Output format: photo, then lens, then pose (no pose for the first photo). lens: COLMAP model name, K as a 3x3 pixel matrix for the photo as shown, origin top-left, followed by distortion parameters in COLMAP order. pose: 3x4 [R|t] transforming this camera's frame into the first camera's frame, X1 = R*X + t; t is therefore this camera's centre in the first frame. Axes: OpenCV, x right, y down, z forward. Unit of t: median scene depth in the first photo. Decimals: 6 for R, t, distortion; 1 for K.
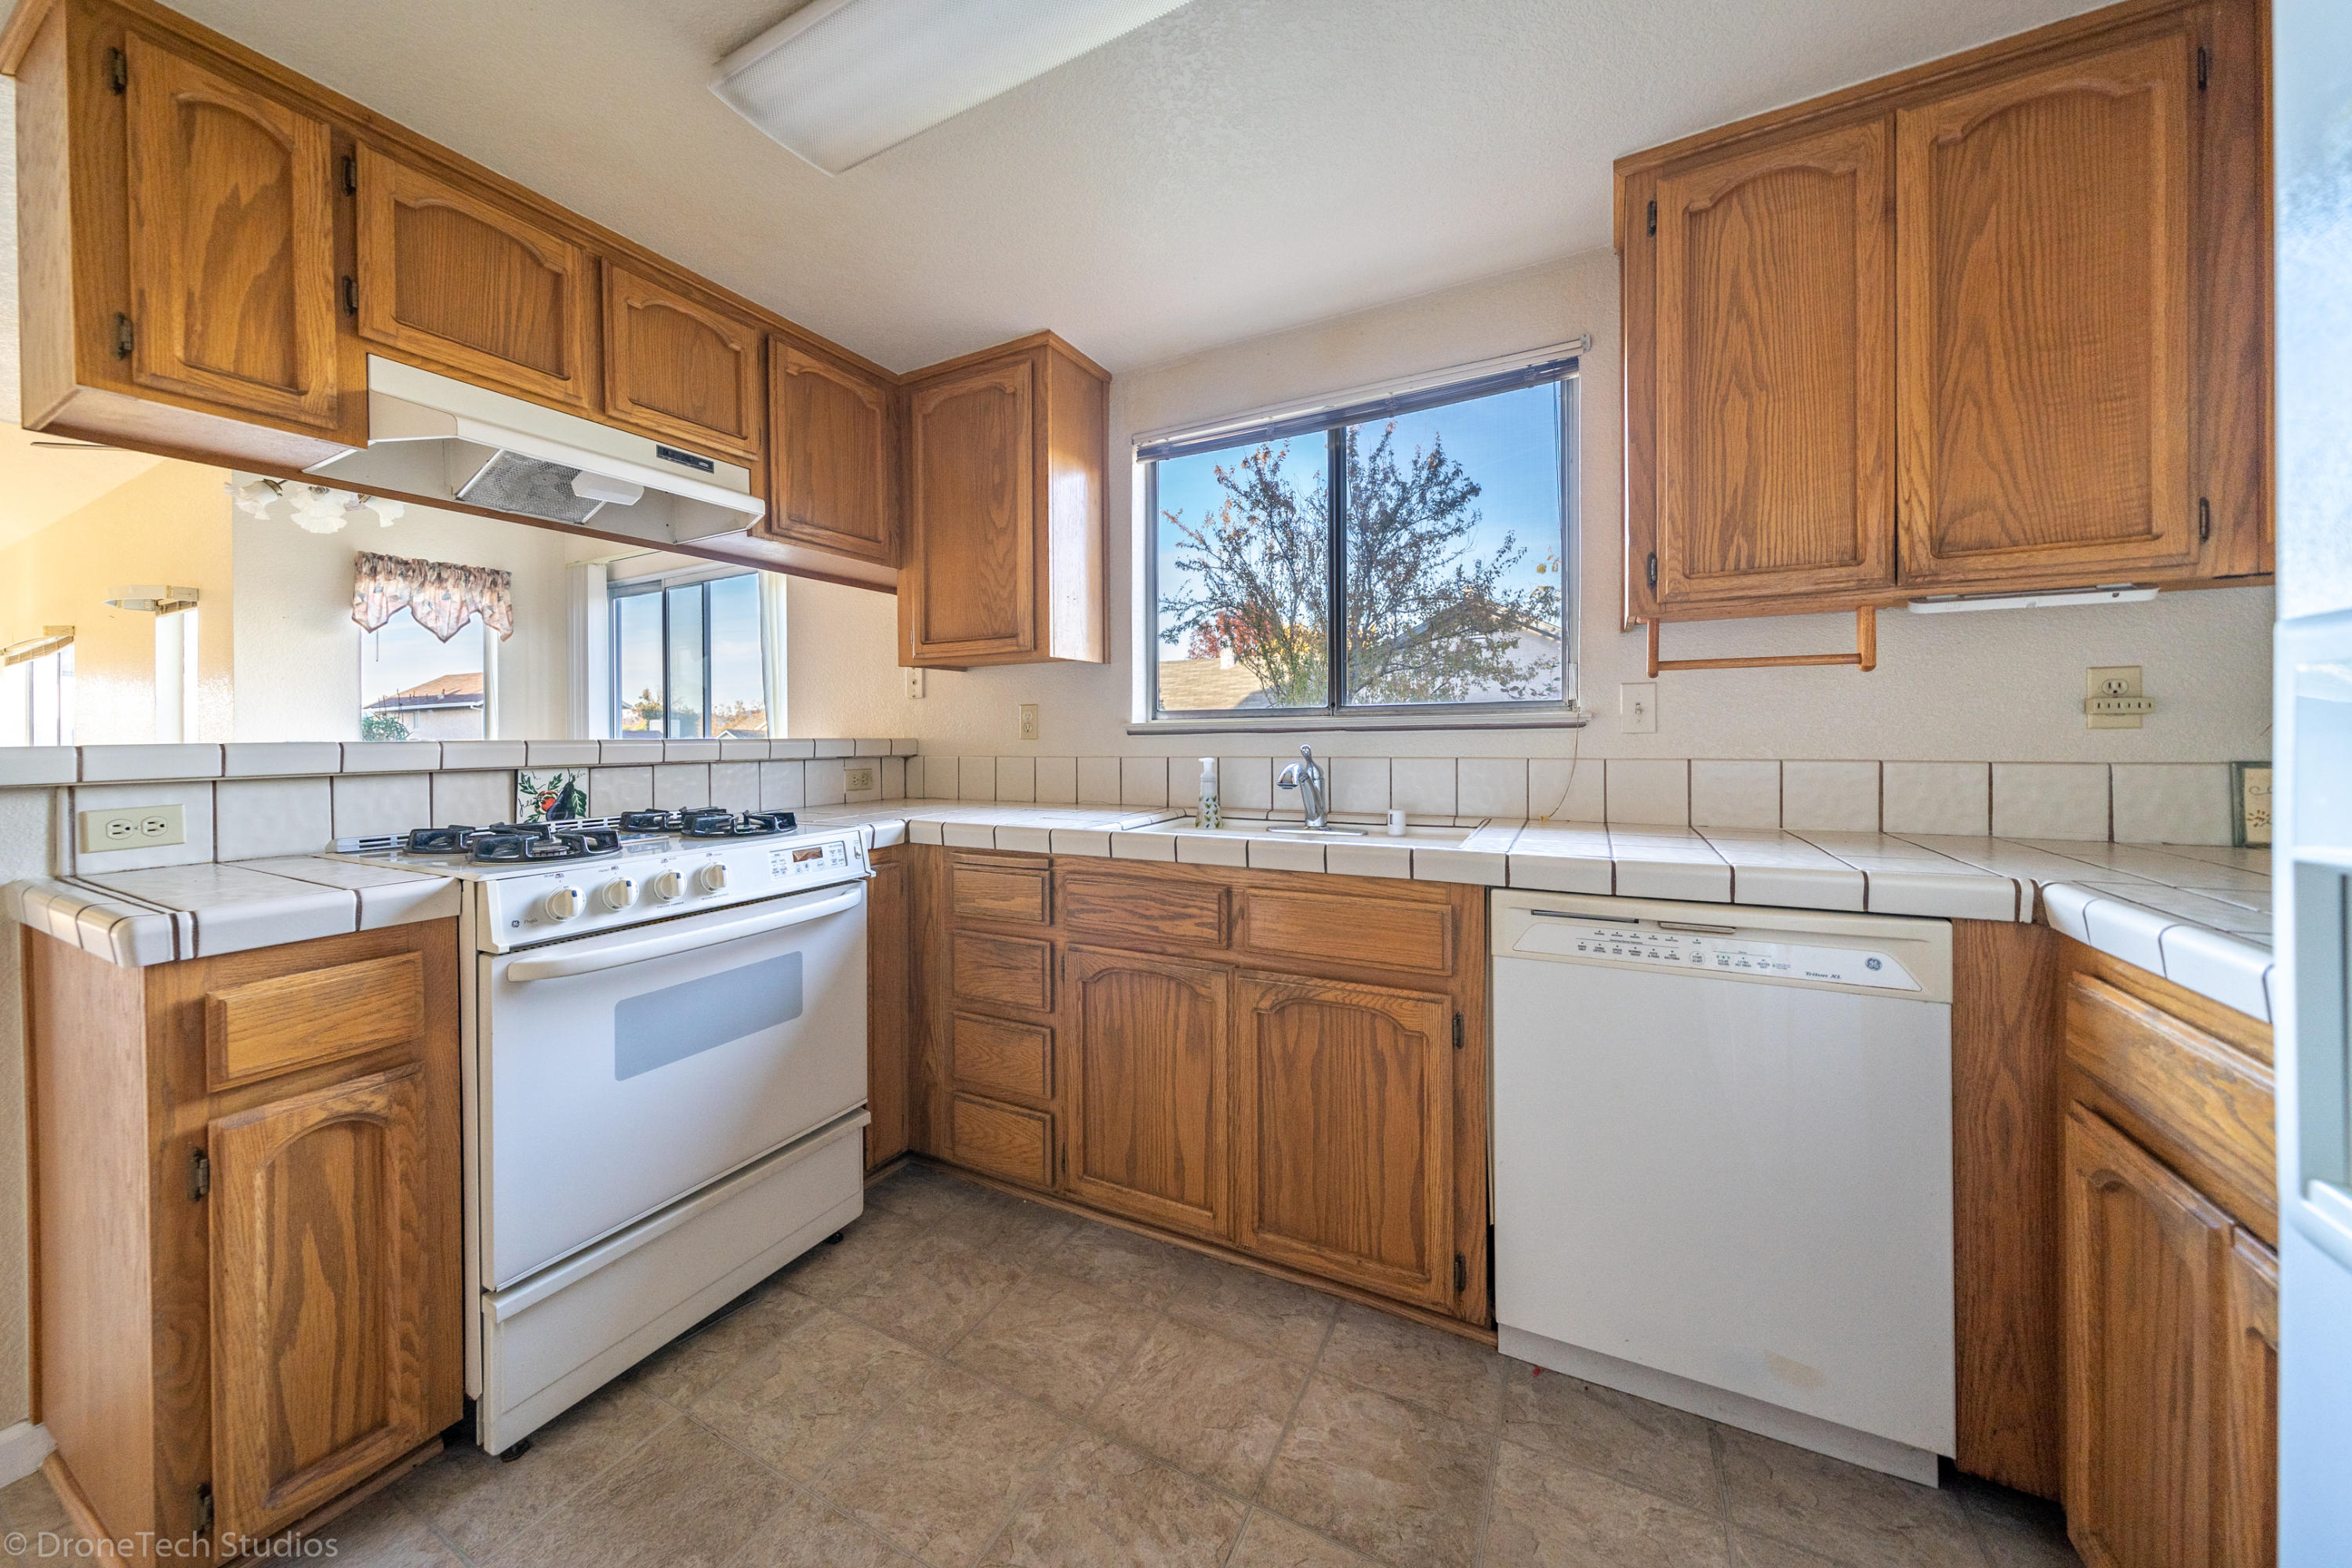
lens RADIAL K [[845.7, 0, 1120.4], [0, 845.7, 735.8], [0, 0, 1]] dist [-0.002046, -0.000463]
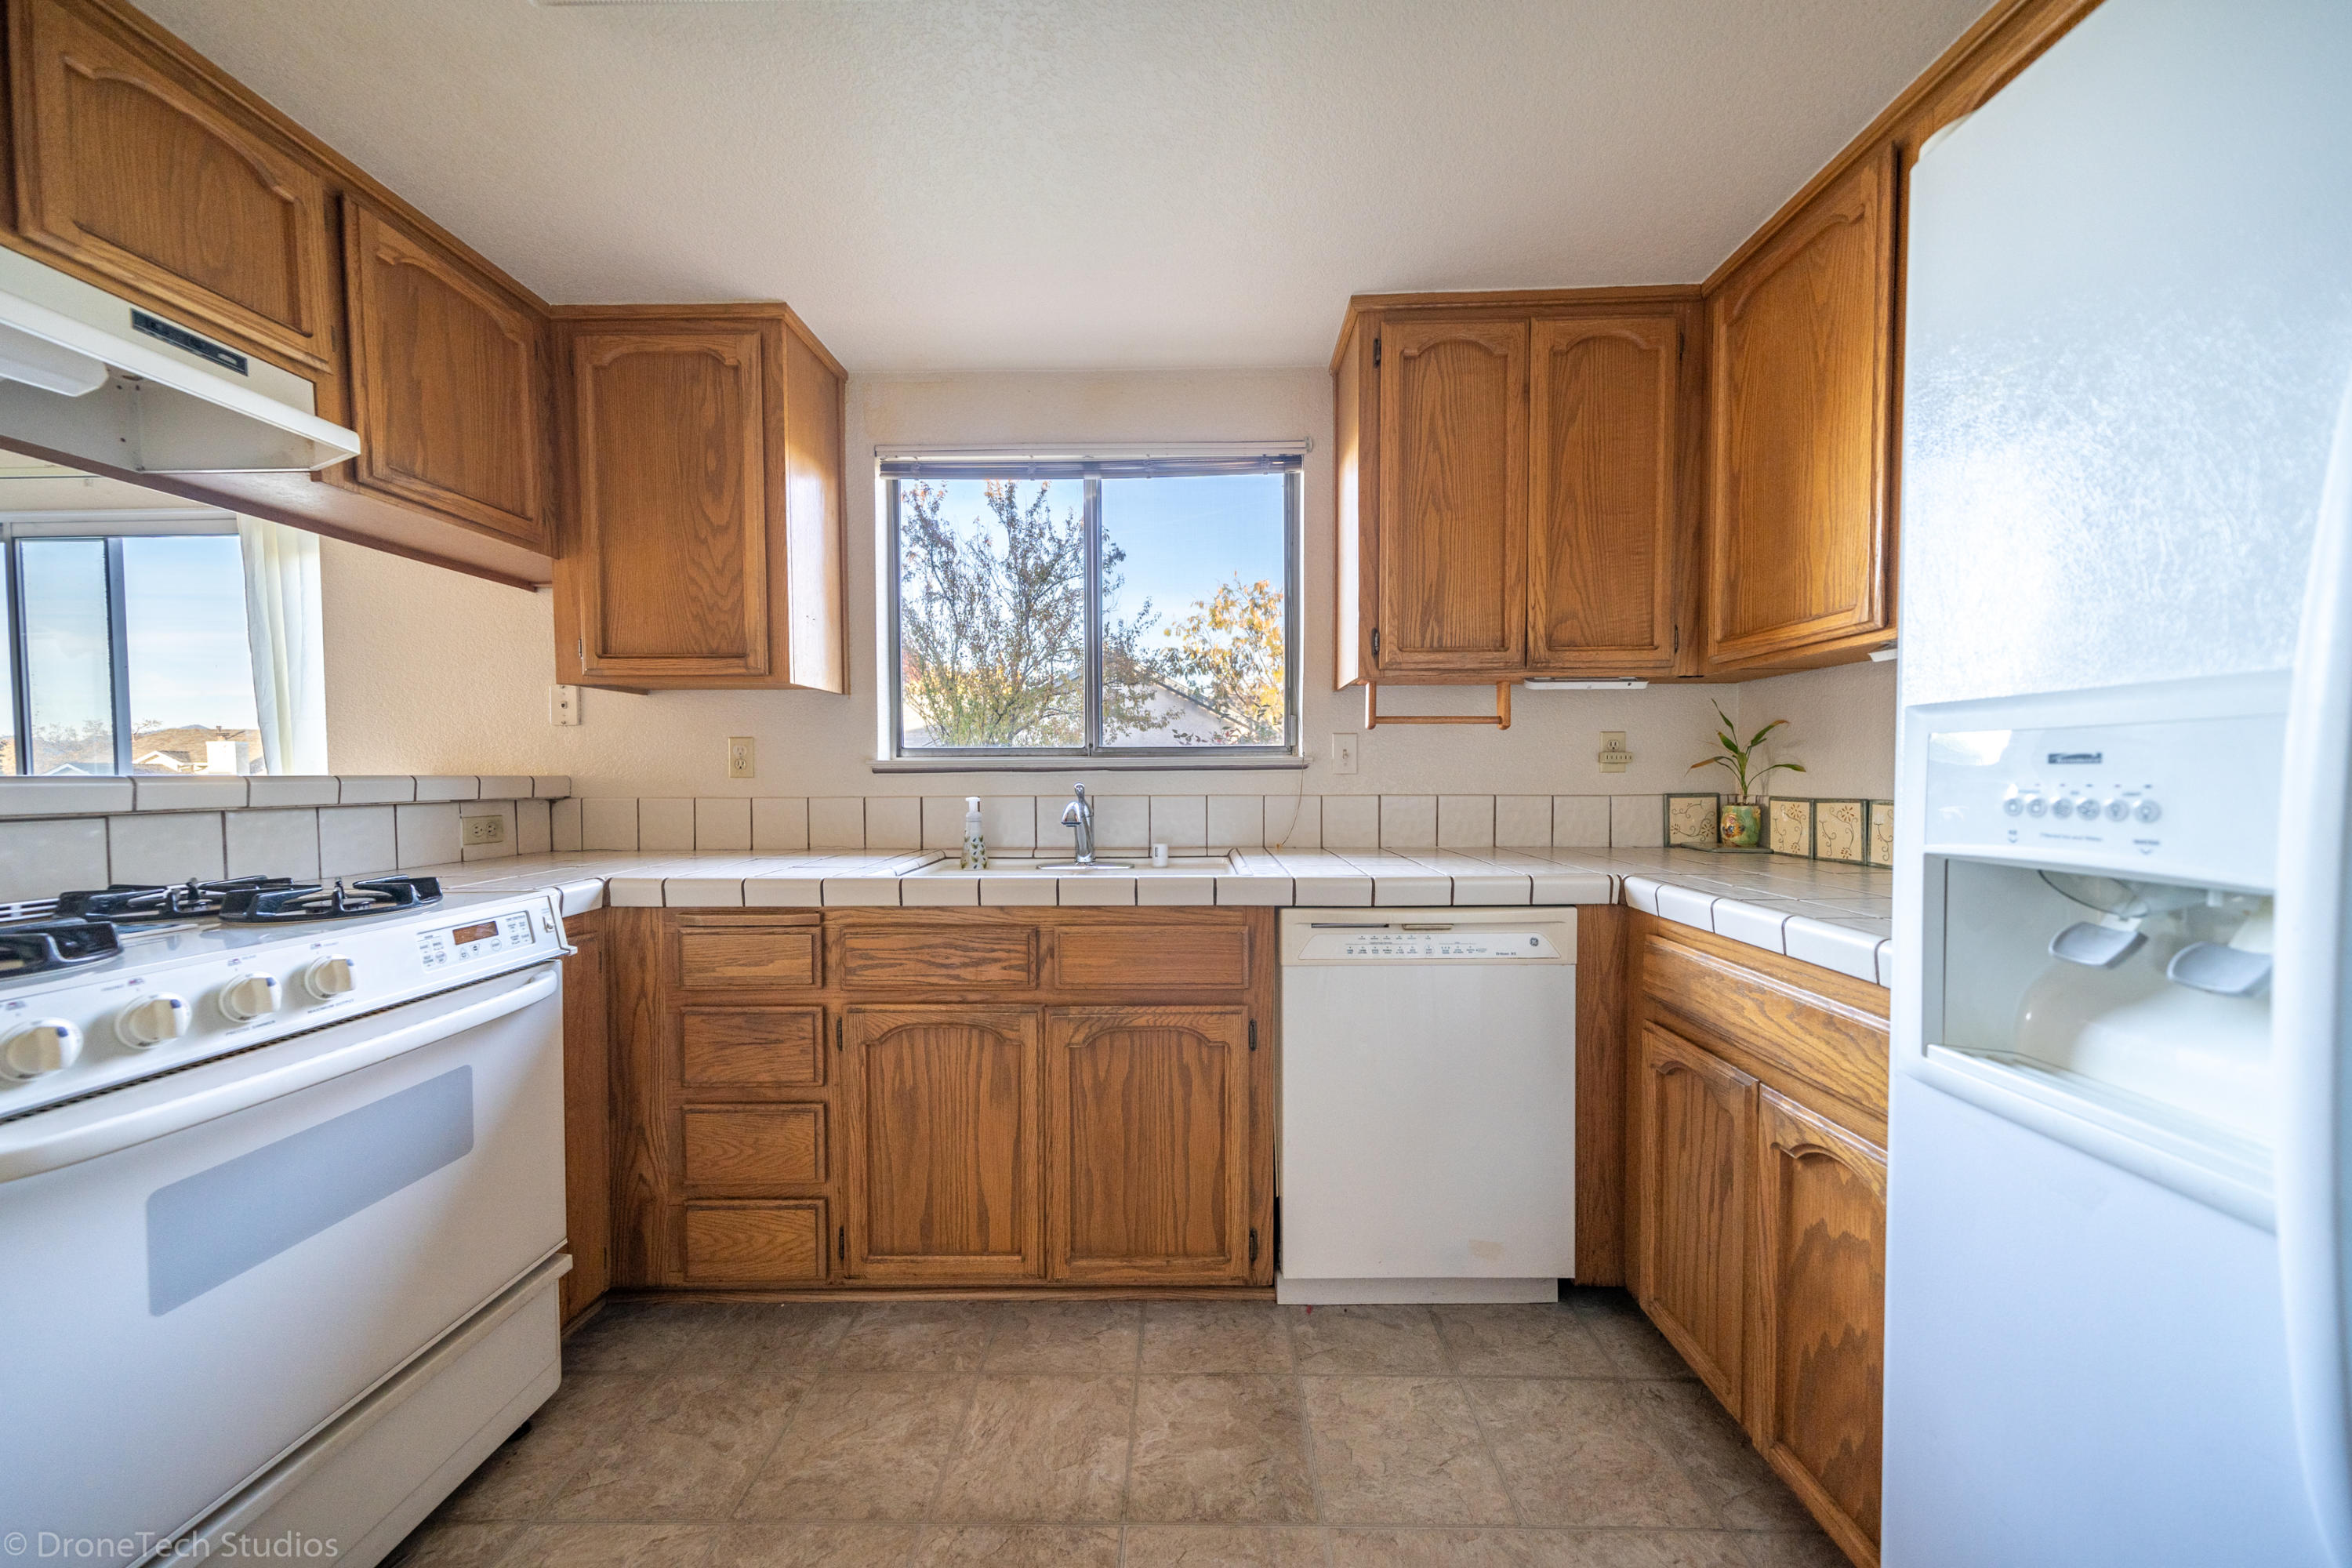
lens RADIAL K [[809.8, 0, 1179.1], [0, 809.8, 796.5], [0, 0, 1]] dist [0.002804, -0.000105]
pose [[0.874120, -0.008109, 0.485643, -0.184811], [-0.004545, 0.999680, 0.024872, 0.001507], [-0.485689, -0.023948, 0.873803, 0.091831]]
